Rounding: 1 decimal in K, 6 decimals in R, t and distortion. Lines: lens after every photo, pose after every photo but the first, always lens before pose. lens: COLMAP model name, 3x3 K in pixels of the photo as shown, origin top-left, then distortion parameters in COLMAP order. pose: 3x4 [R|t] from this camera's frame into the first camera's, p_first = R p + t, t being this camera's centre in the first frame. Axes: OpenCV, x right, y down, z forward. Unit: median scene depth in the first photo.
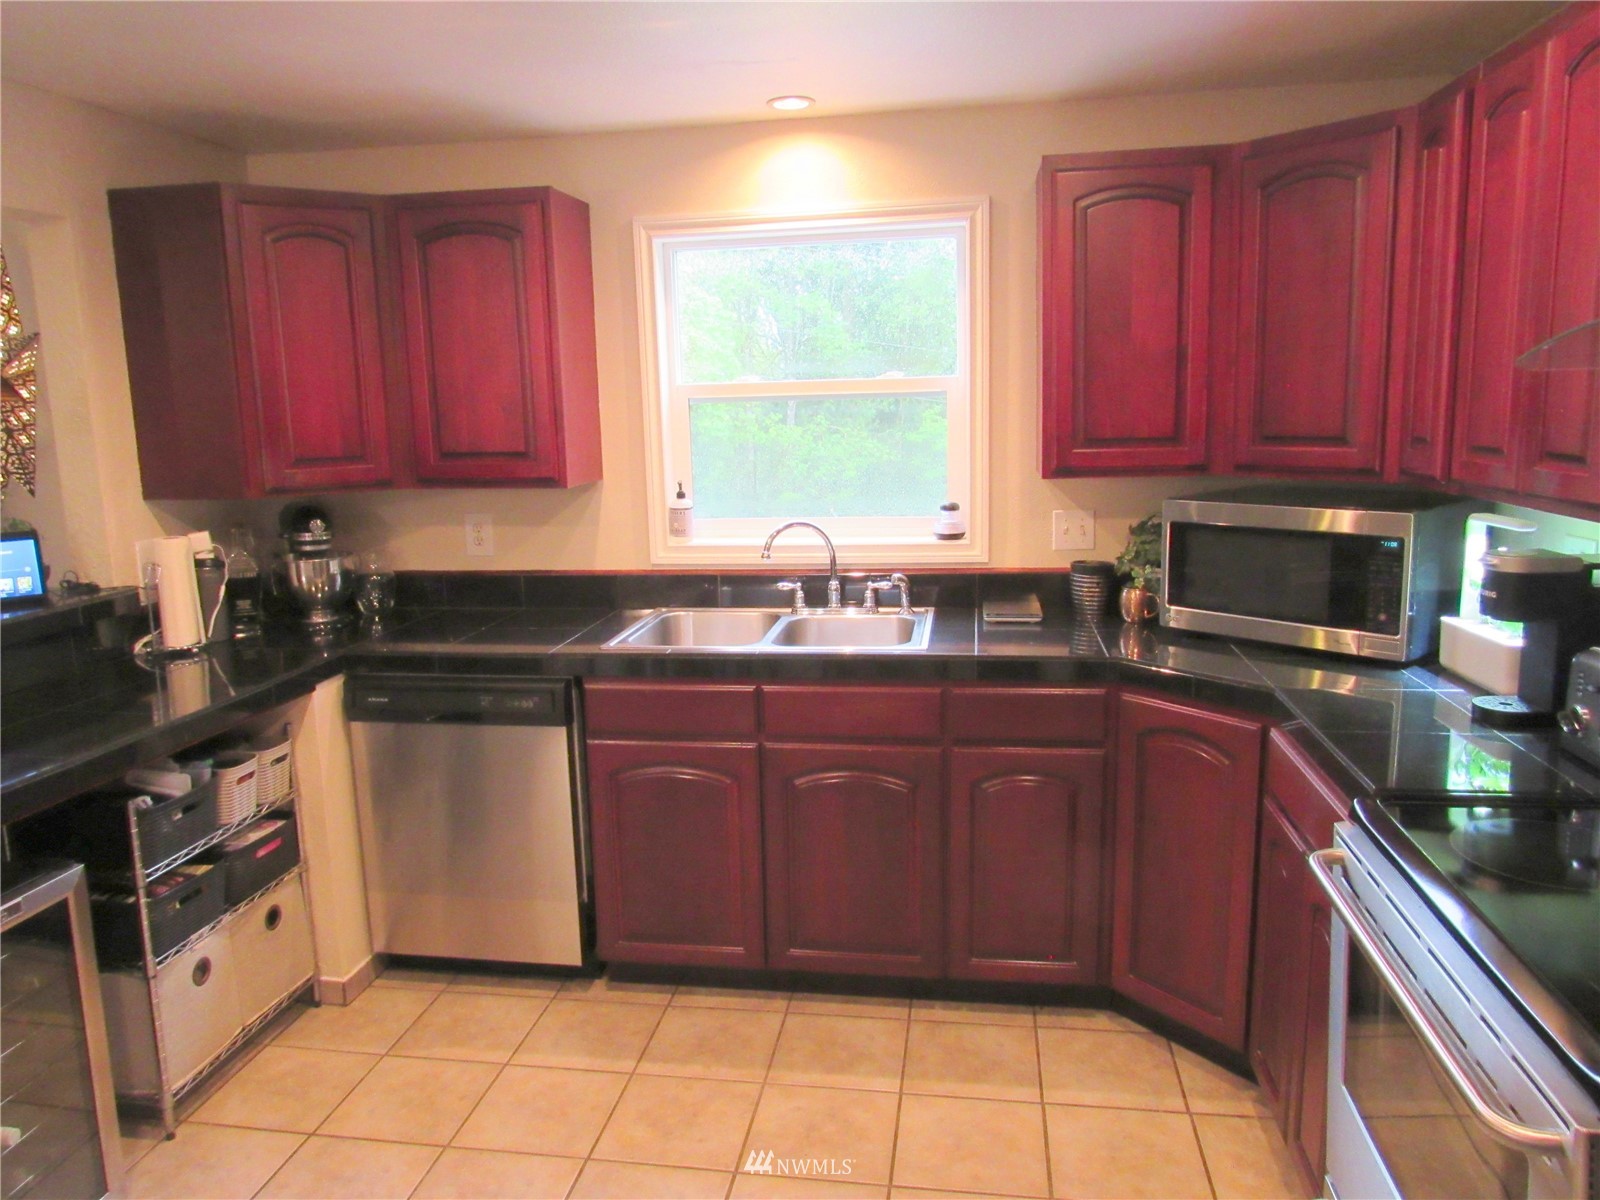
lens RADIAL K [[1139.9, 0, 810.0], [0, 1139.9, 595.8], [0, 0, 1]] dist [-0.031196, 0.016714]
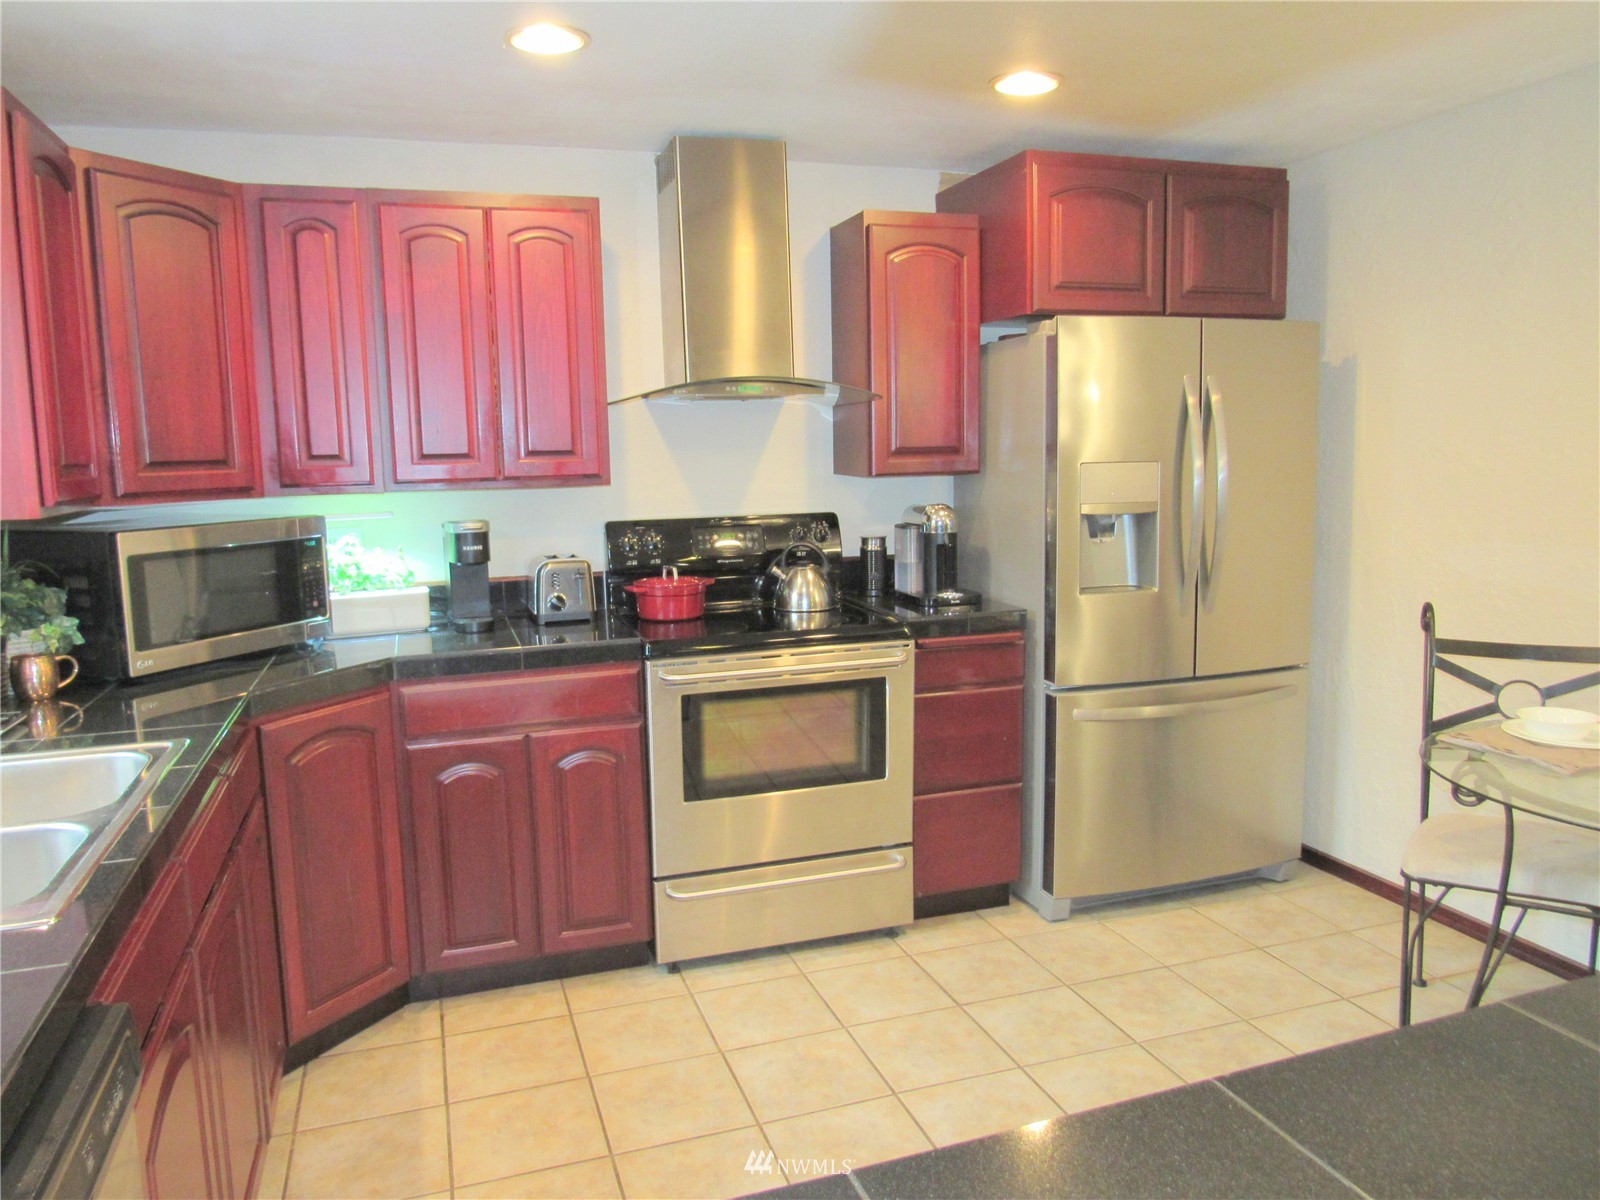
lens RADIAL K [[1139.9, 0, 801.6], [0, 1139.9, 593.1], [0, 0, 1]] dist [-0.031196, 0.016714]
pose [[-0.466907, -0.078923, 0.880777, -0.620180], [0.177778, 0.967297, 0.180916, -0.092084], [-0.866252, 0.241054, -0.437607, 0.826368]]
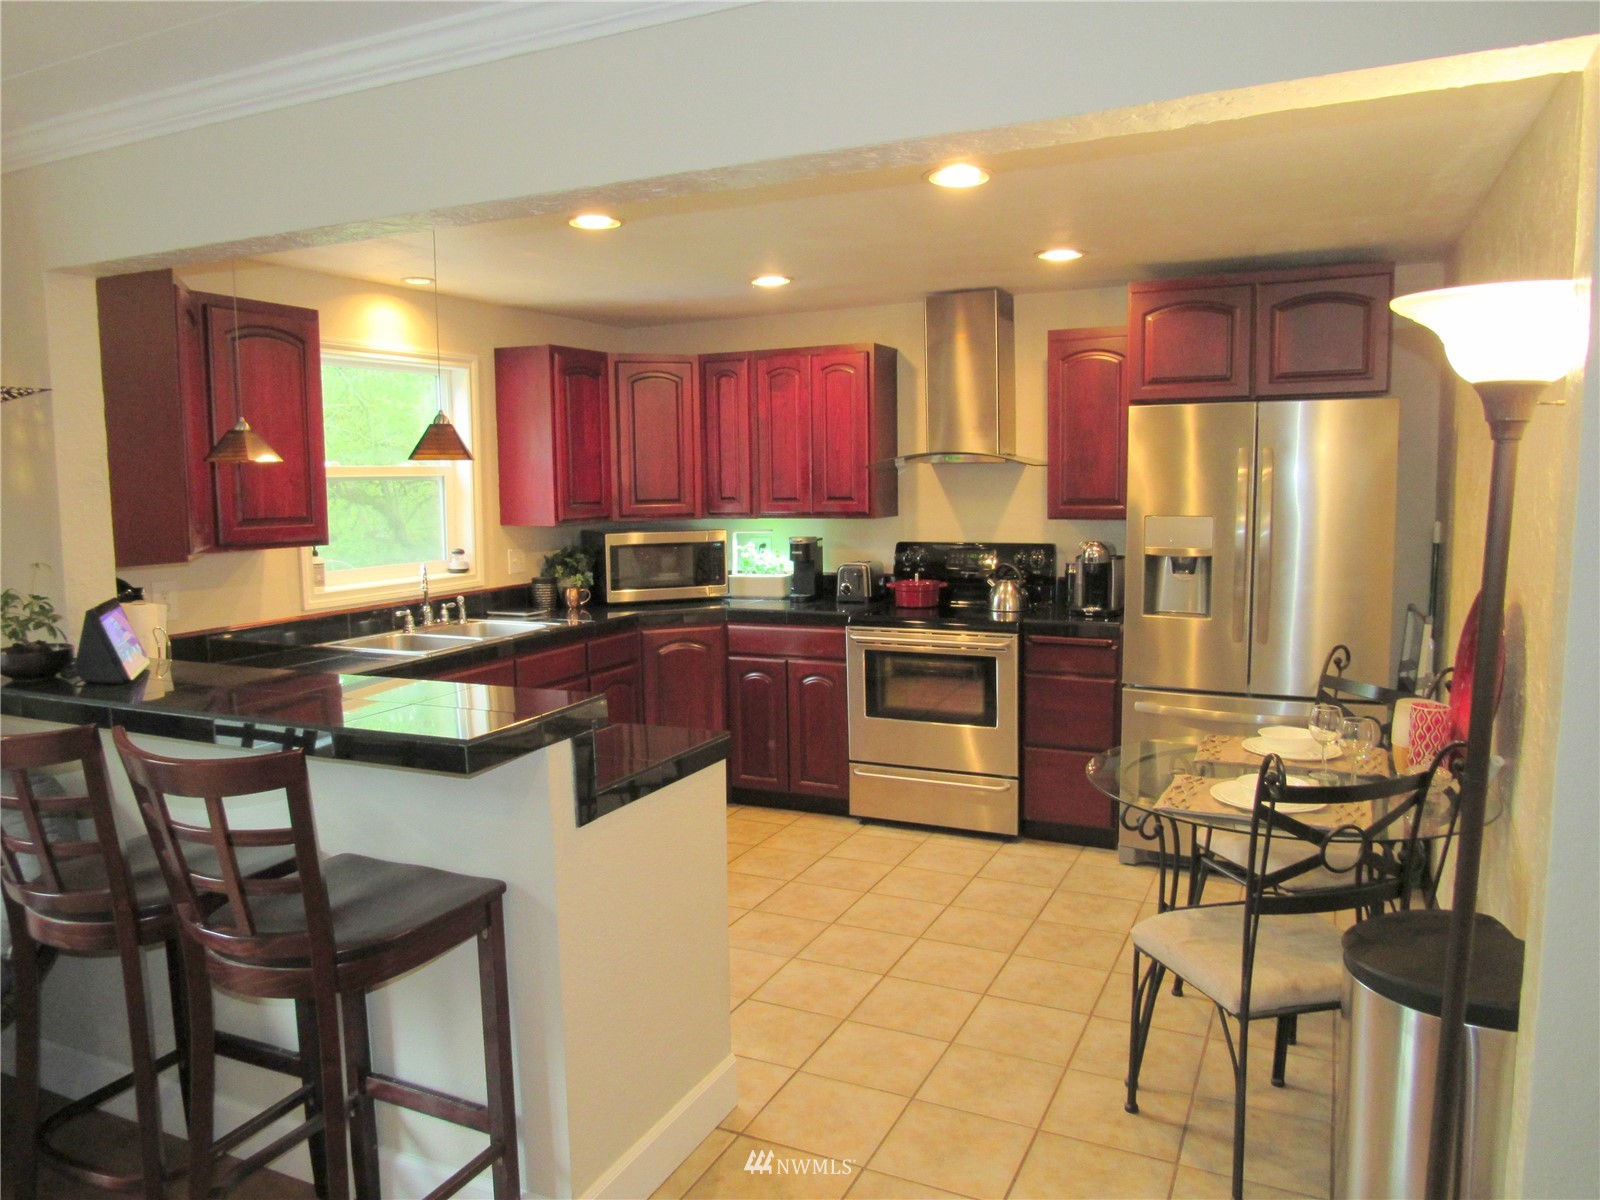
lens RADIAL K [[1139.9, 0, 803.1], [0, 1139.9, 602.3], [0, 0, 1]] dist [-0.031196, 0.016714]
pose [[0.278099, -0.085436, 0.956745, -1.231237], [0.166376, 0.985266, 0.039622, 0.004283], [-0.946034, 0.148160, 0.288216, 0.152471]]
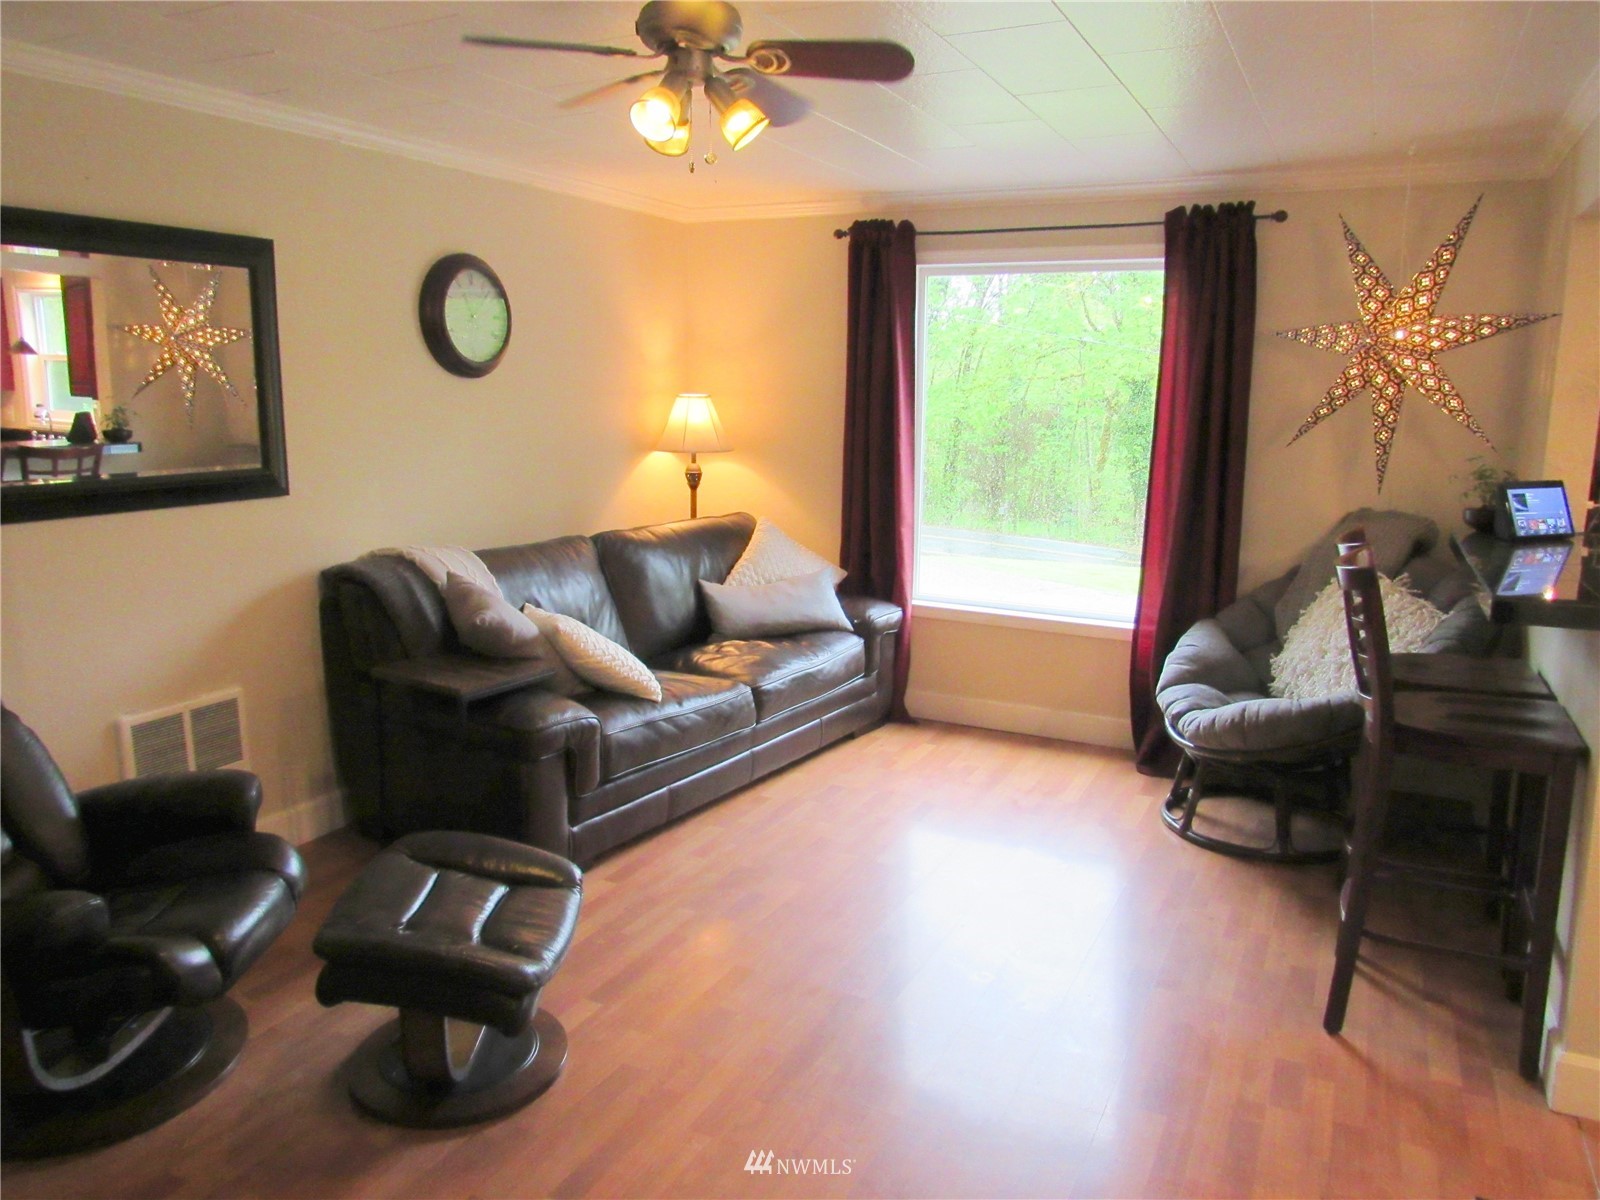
lens RADIAL K [[1139.9, 0, 790.8], [0, 1139.9, 598.9], [0, 0, 1]] dist [-0.031196, 0.016714]
pose [[0.951926, 0.082650, -0.294966, -0.947853], [-0.078119, 0.996575, 0.027136, 0.085391], [0.296199, -0.002789, 0.955122, -0.334121]]
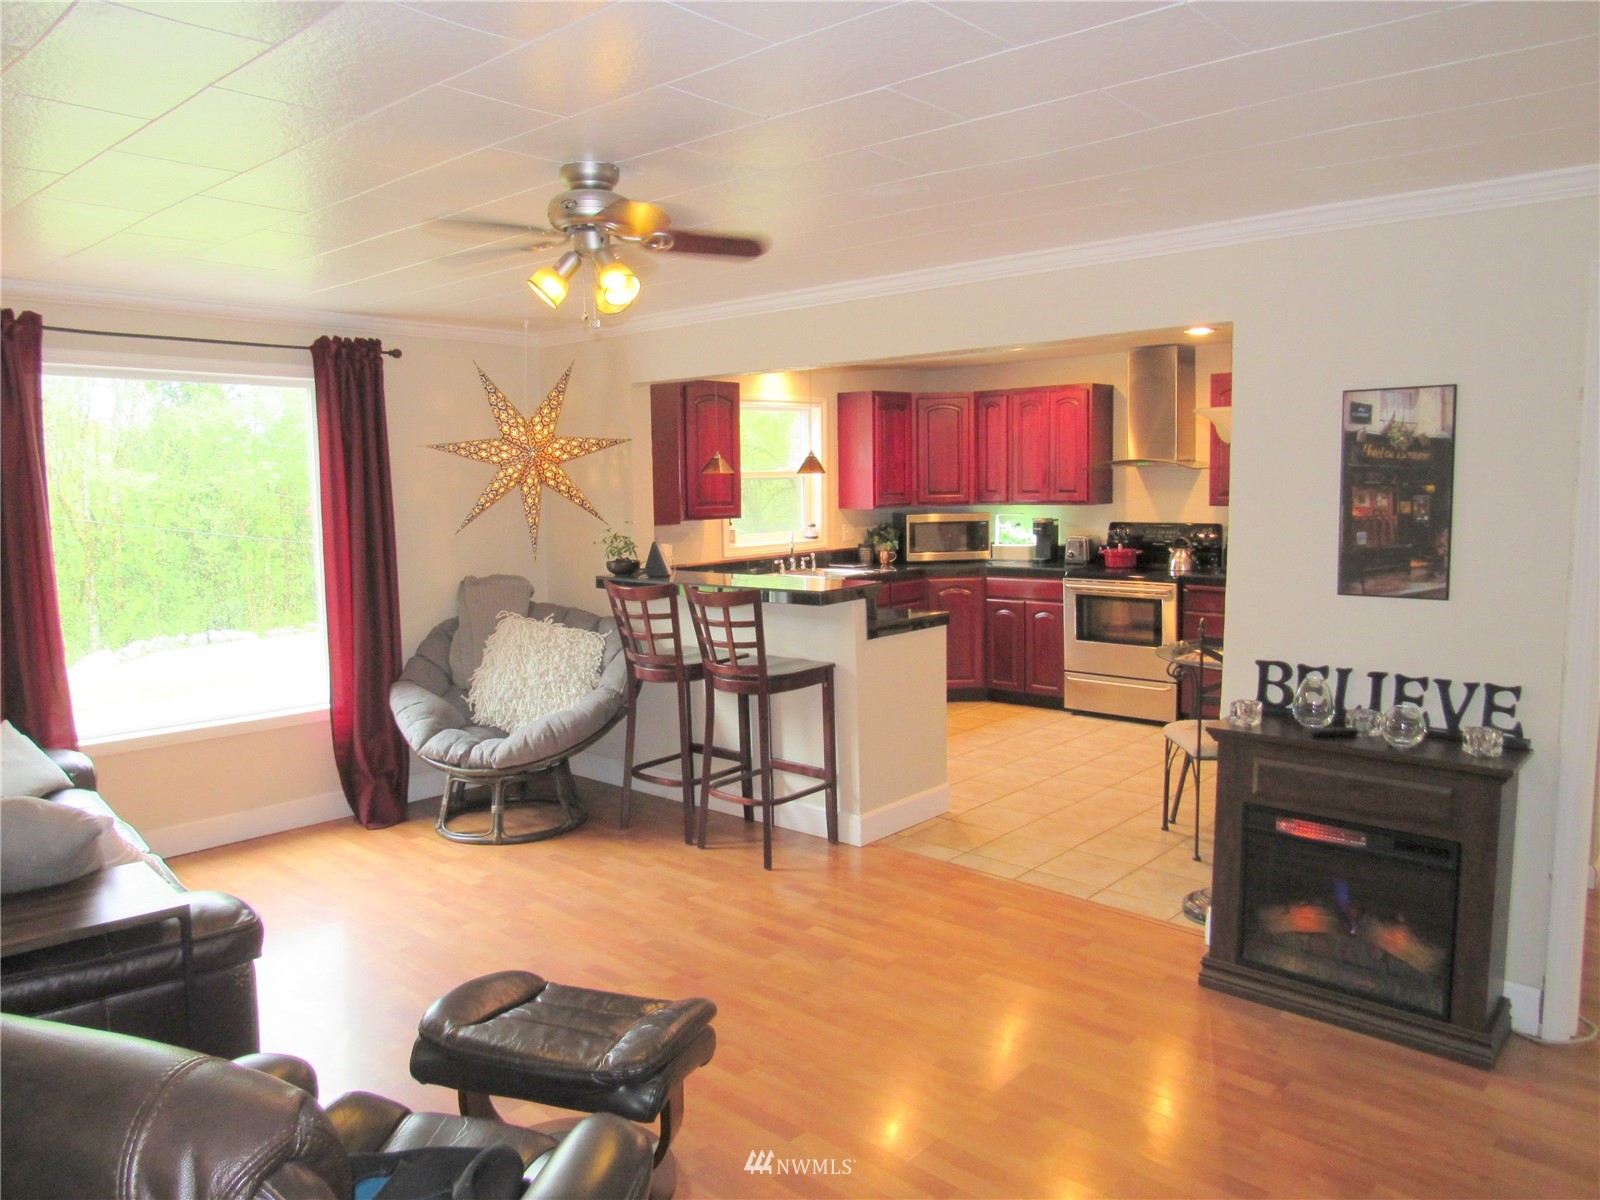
lens RADIAL K [[1139.9, 0, 802.0], [0, 1139.9, 612.1], [0, 0, 1]] dist [-0.031196, 0.016714]
pose [[0.544410, -0.088195, 0.834170, -1.919441], [0.145674, 0.989287, 0.009523, 0.075935], [-0.826073, 0.116332, 0.551425, -0.261901]]
